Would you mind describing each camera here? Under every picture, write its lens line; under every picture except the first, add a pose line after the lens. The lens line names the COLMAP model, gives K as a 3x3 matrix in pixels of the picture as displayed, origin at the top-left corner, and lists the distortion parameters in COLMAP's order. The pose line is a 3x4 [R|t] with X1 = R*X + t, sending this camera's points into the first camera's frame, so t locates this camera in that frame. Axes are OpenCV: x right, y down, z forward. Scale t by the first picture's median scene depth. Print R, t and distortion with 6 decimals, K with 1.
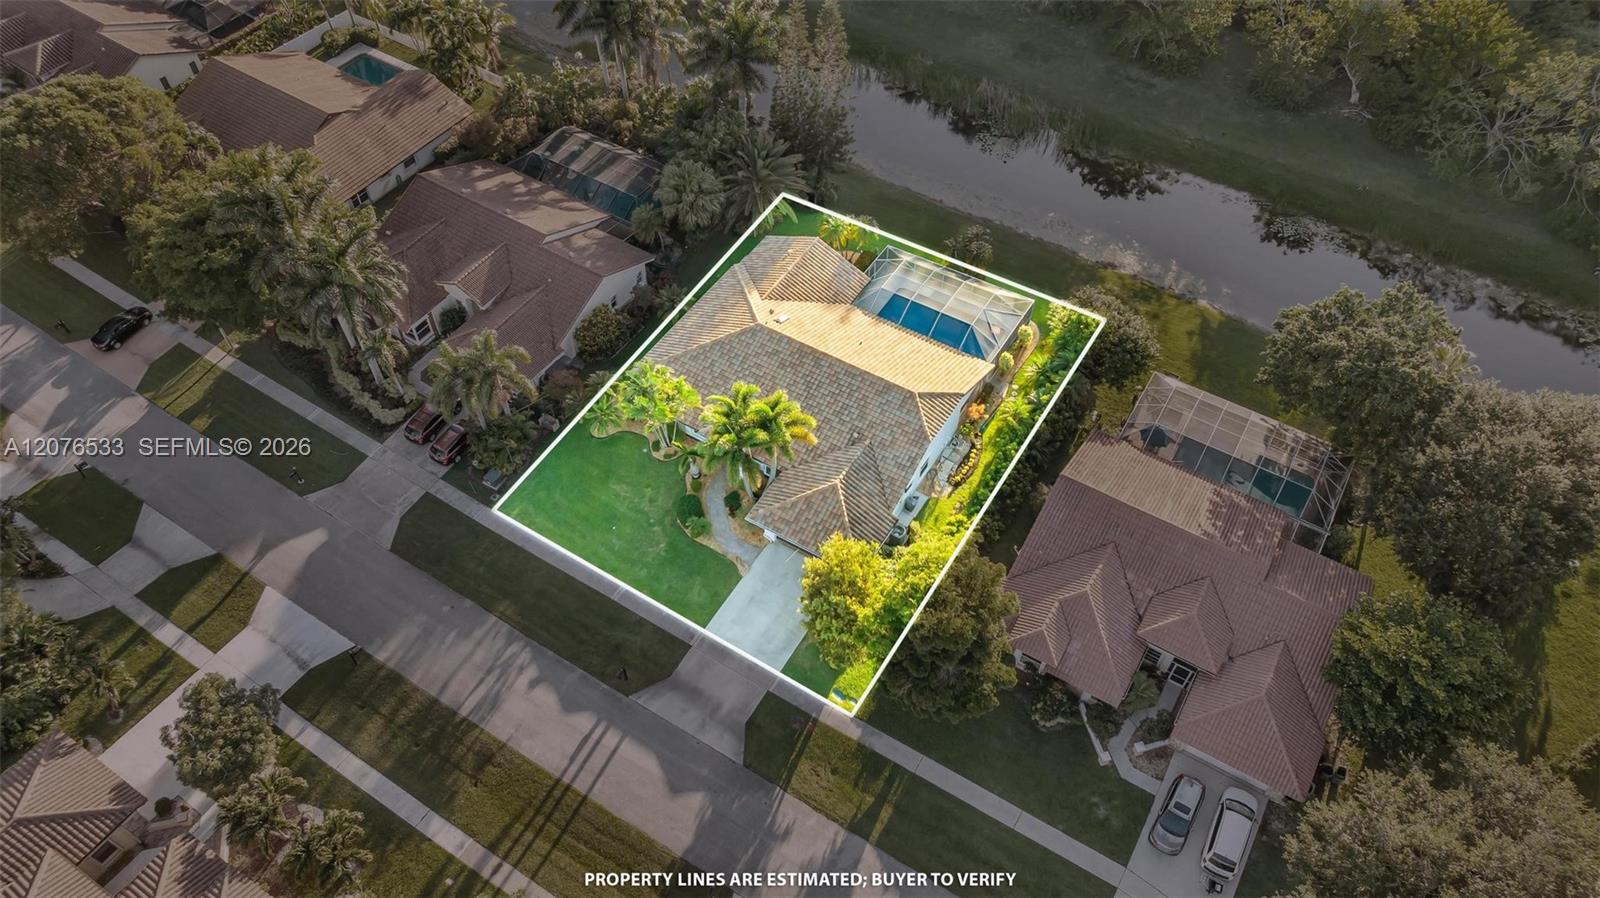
lens RADIAL K [[1115.4, 0, 800.0], [0, 1115.4, 449.0], [0, 0, 1]] dist [-0.021929, 0.005518]
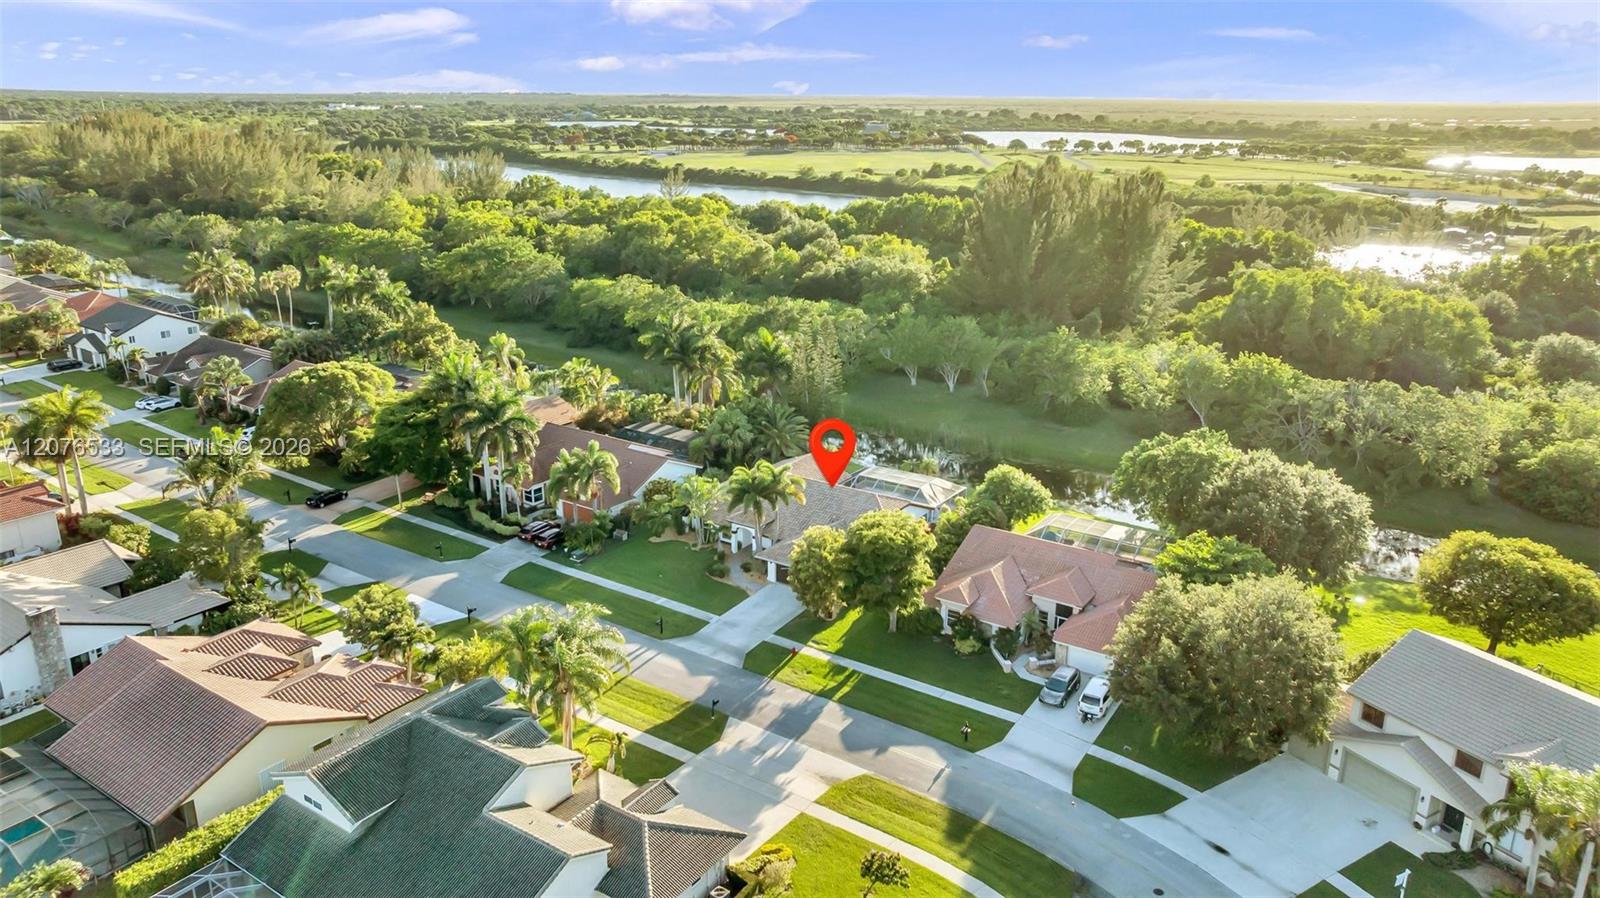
lens RADIAL K [[1115.4, 0, 800.0], [0, 1115.4, 449.0], [0, 0, 1]] dist [-0.021929, 0.005518]
pose [[0.999114, 0.017061, -0.038474, 0.058102], [-0.035487, 0.832969, -0.552181, 0.697251], [0.022627, 0.553057, 0.832836, -0.245867]]
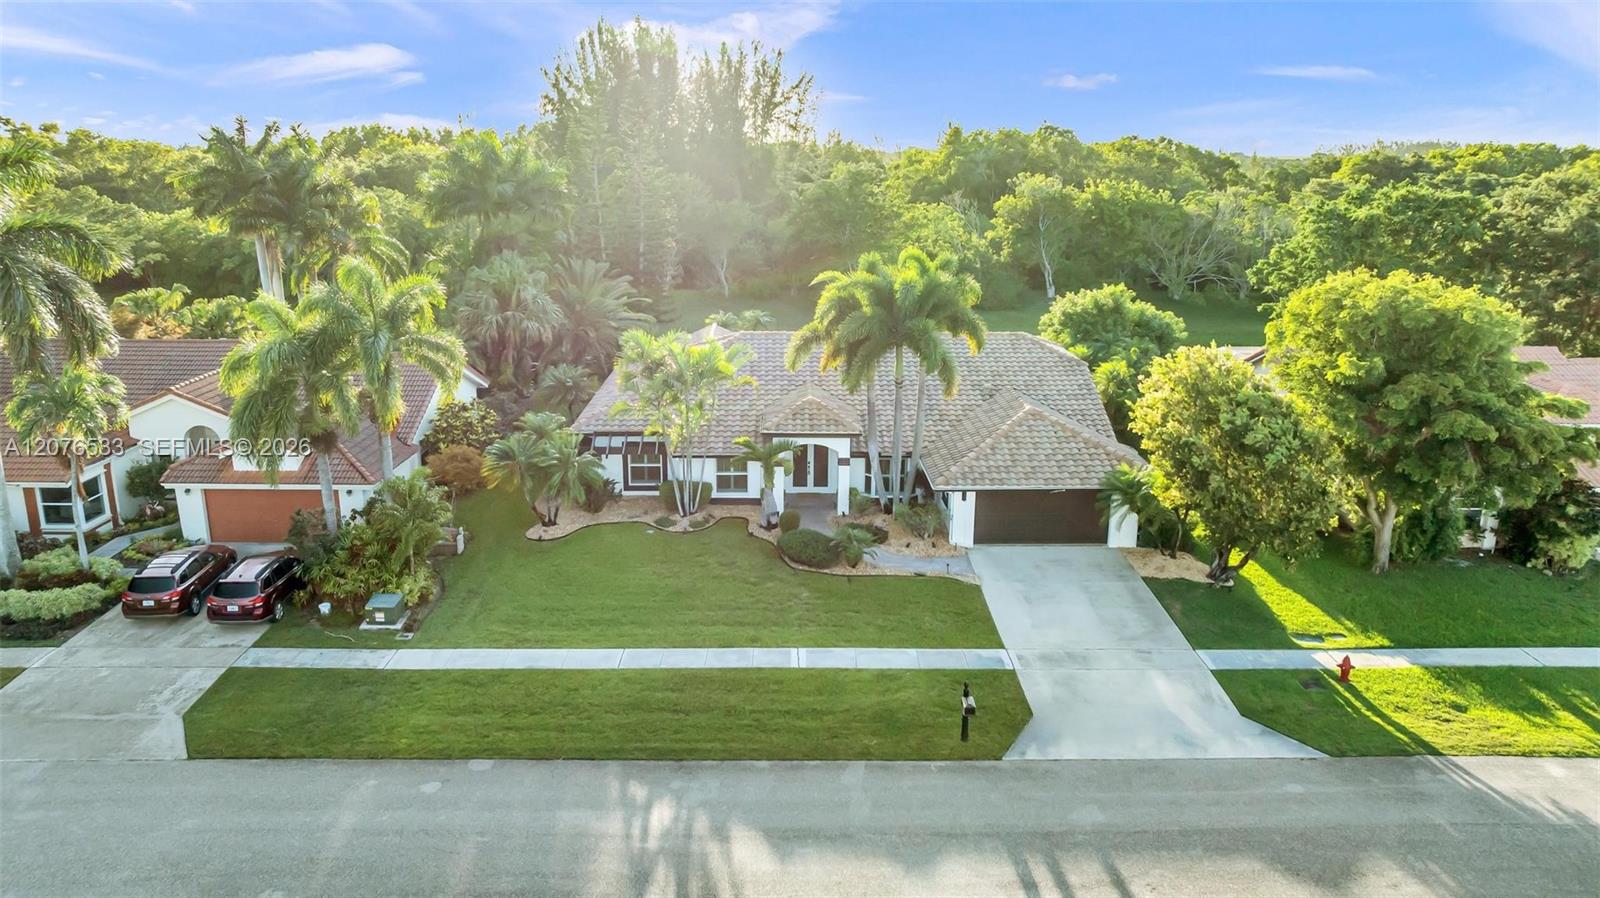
lens RADIAL K [[1117.8, 0, 802.7], [0, 1117.8, 452.4], [0, 0, 1]] dist [-0.032620, 0.029388]
pose [[0.839002, -0.140774, 0.525602, -0.369219], [0.421536, 0.778959, -0.464253, 0.261864], [-0.344068, 0.611069, 0.712890, 0.596143]]
